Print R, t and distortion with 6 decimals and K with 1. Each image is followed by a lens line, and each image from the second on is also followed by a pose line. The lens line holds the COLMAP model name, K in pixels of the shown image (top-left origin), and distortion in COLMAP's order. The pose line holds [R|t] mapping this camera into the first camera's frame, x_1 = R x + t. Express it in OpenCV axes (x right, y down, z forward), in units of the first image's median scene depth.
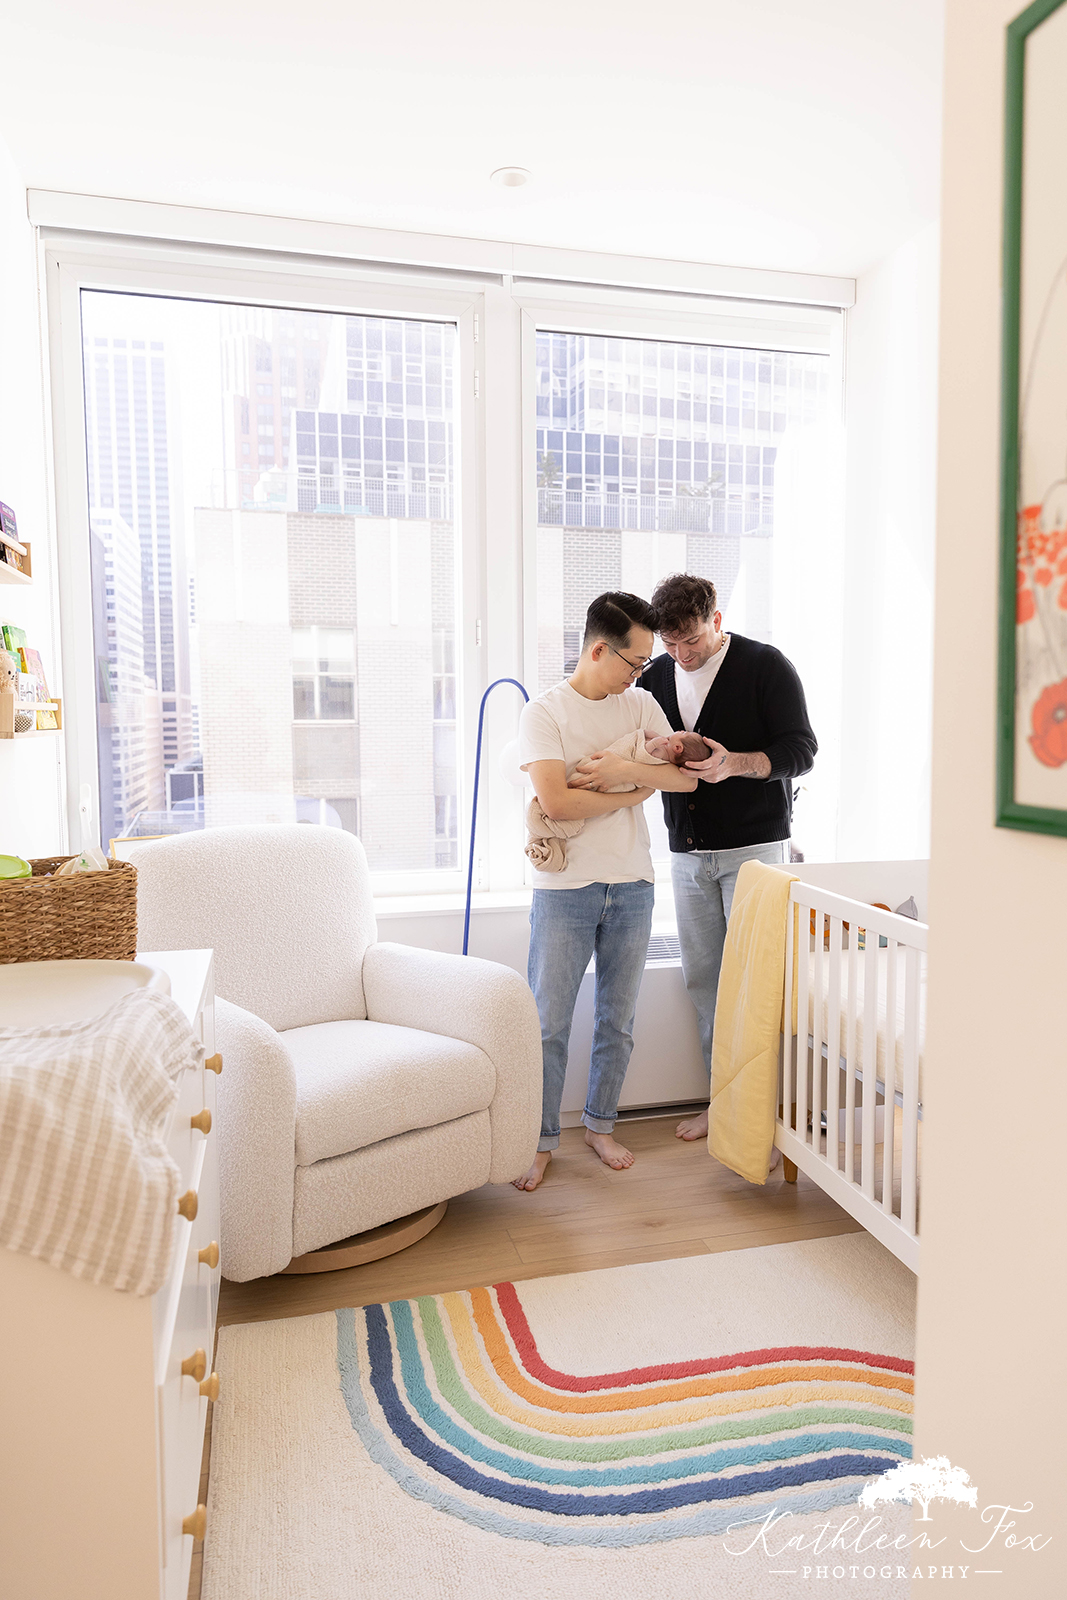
lens RADIAL K [[1053.2, 0, 533.5], [0, 1053.2, 800.0], [0, 0, 1]] dist [0.003207, -0.024946]
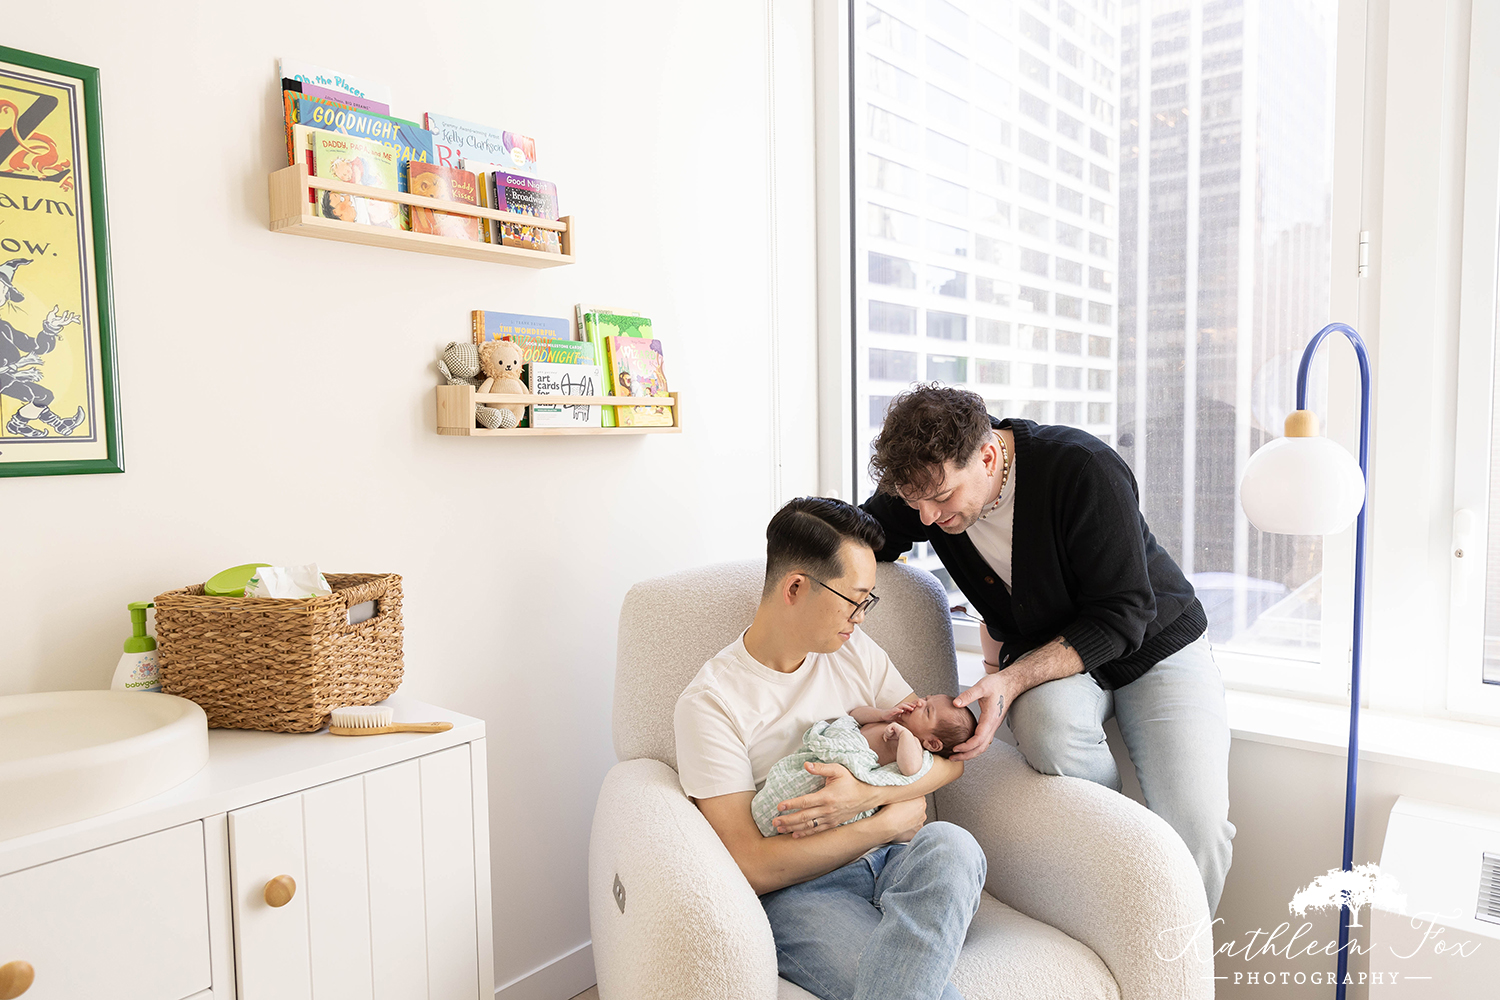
lens RADIAL K [[1026.3, 0, 719.1], [0, 1026.3, 515.1], [0, 0, 1]] dist [-0.016312, -0.003931]
pose [[0.572507, 0.056384, -0.817958, 0.362042], [-0.048908, 0.998205, 0.034577, -0.034266], [0.818440, 0.020209, 0.574237, 0.717371]]
